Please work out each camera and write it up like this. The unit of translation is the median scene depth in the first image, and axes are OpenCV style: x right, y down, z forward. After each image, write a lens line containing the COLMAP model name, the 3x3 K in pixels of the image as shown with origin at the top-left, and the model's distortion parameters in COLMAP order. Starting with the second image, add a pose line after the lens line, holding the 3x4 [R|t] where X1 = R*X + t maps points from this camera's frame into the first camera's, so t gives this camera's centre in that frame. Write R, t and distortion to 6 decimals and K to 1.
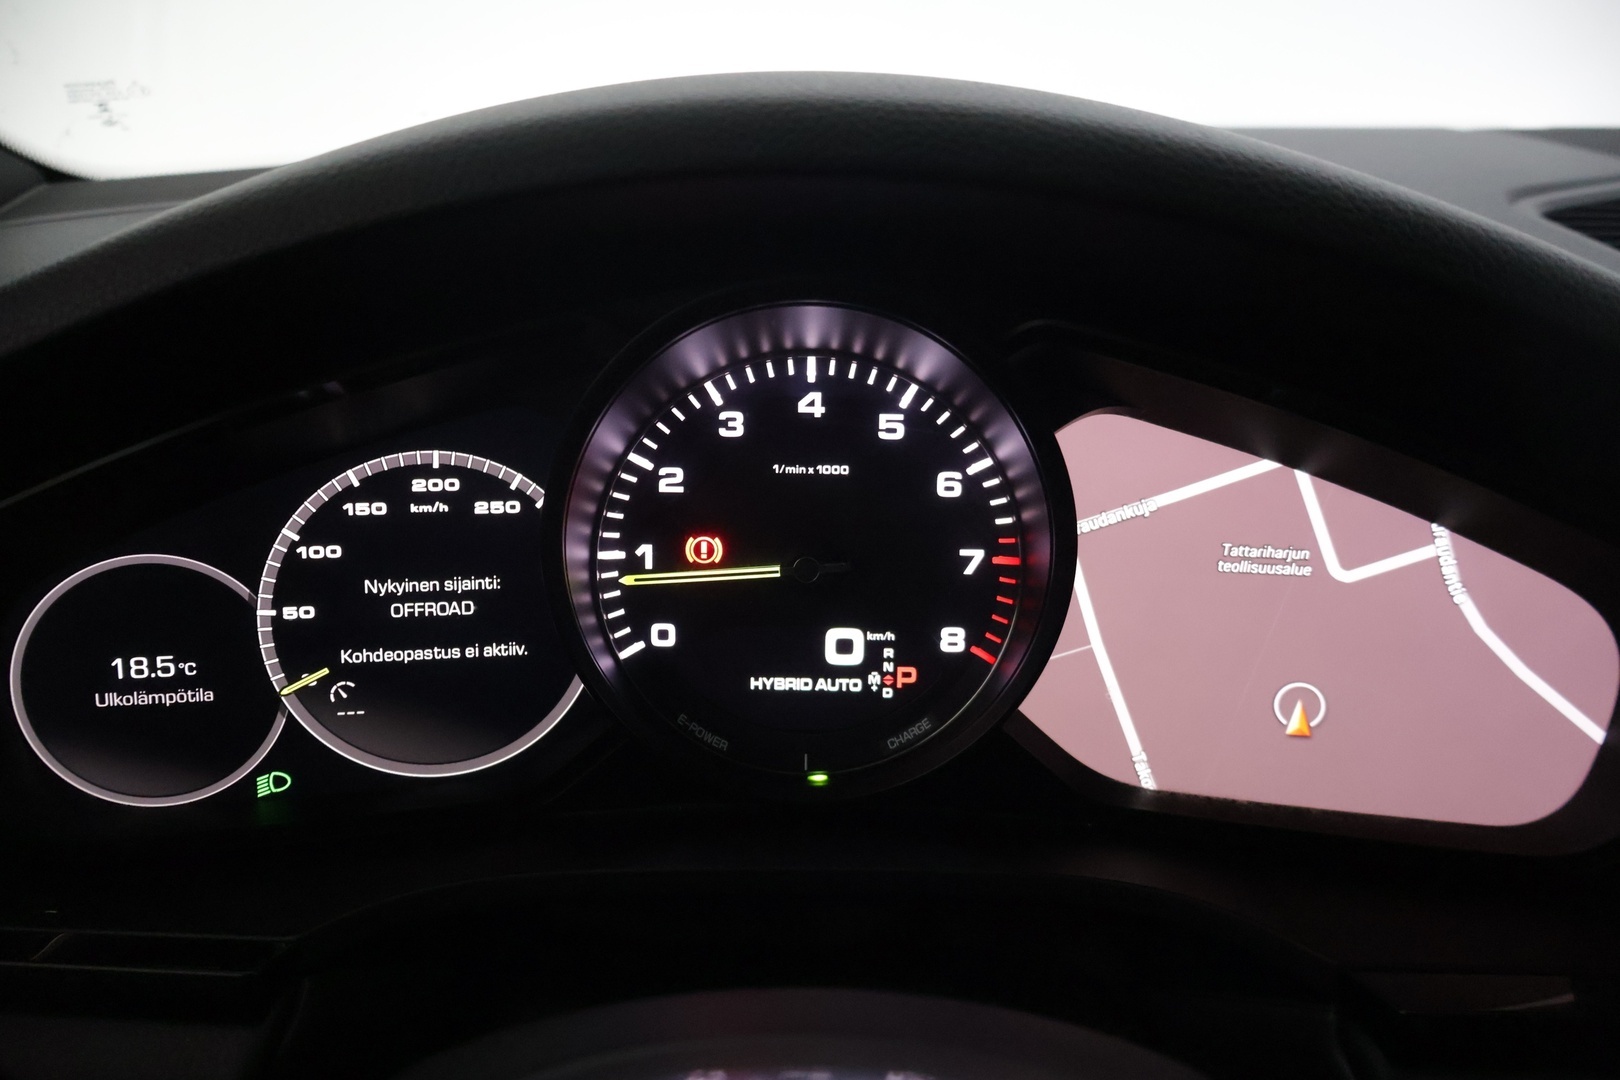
lens RADIAL K [[1347.5, 0, 821.6], [0, 1347.5, 542.1], [0, 0, 1]] dist [0.006197, -0.027849]
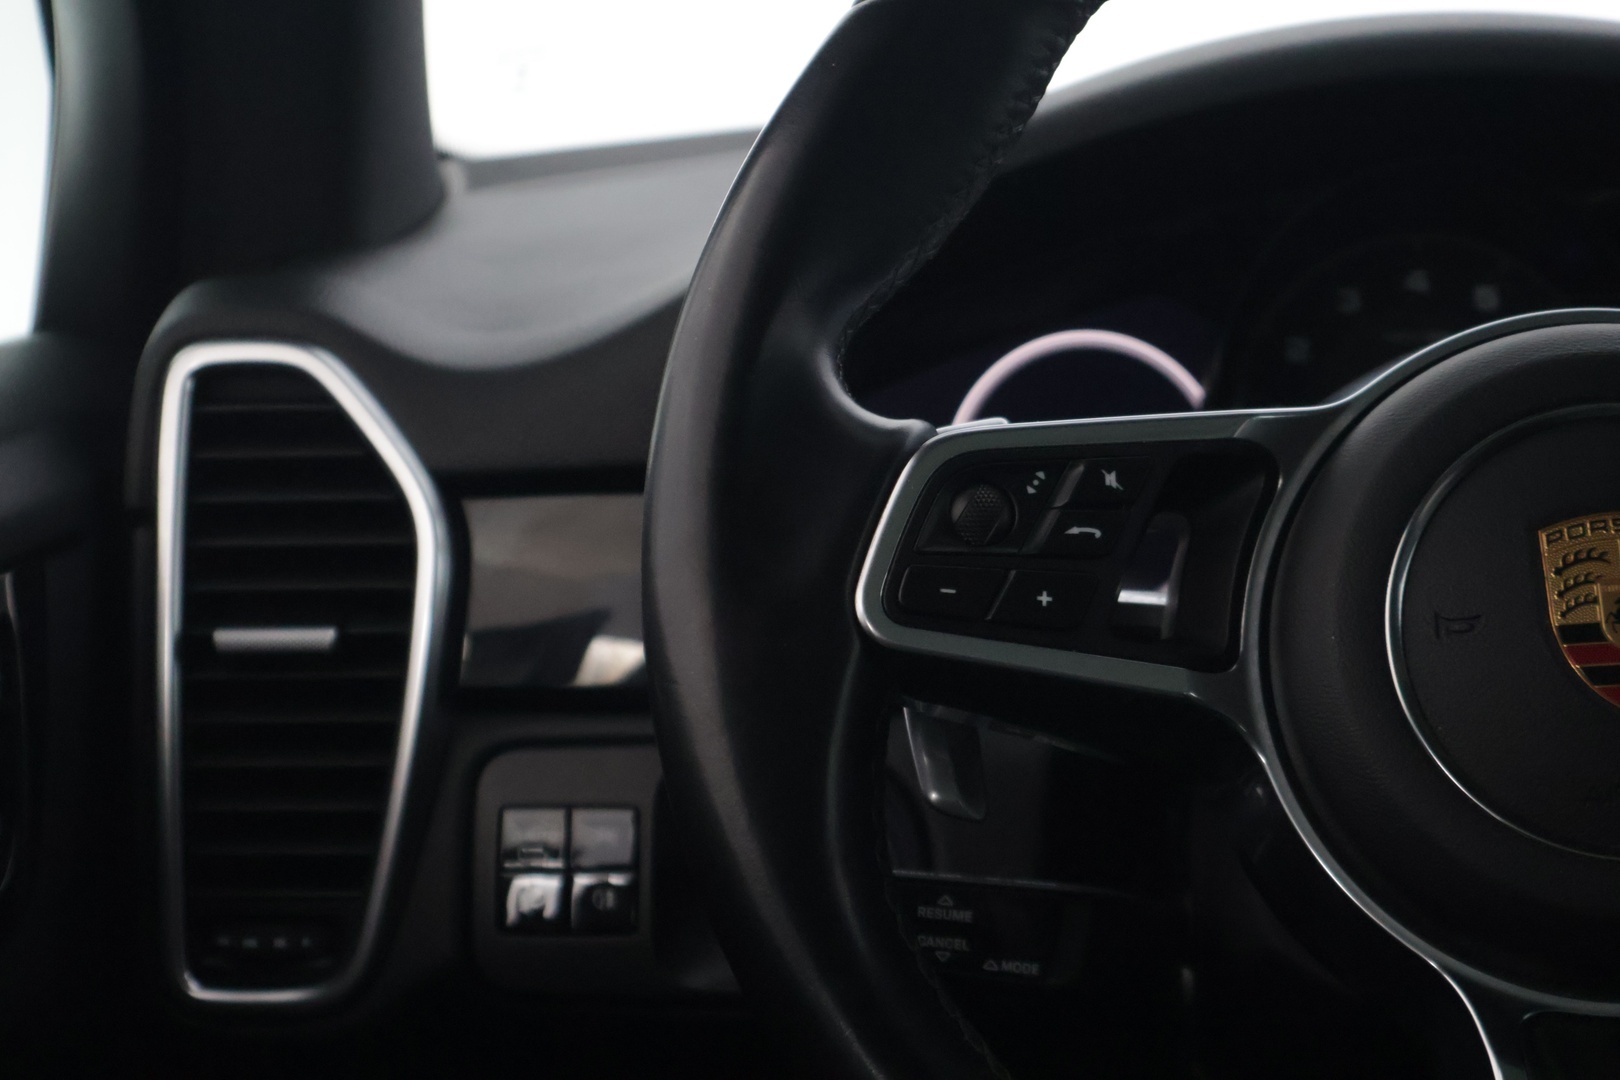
lens RADIAL K [[3268.9, 0, 814.5], [0, 3268.9, 537.5], [0, 0, 1]] dist [0.050301, 0.000000]
pose [[0.998669, -0.027607, -0.043565, -0.412901], [0.019883, 0.985465, -0.168713, 0.586946], [0.047589, 0.167622, 0.984702, -1.793936]]
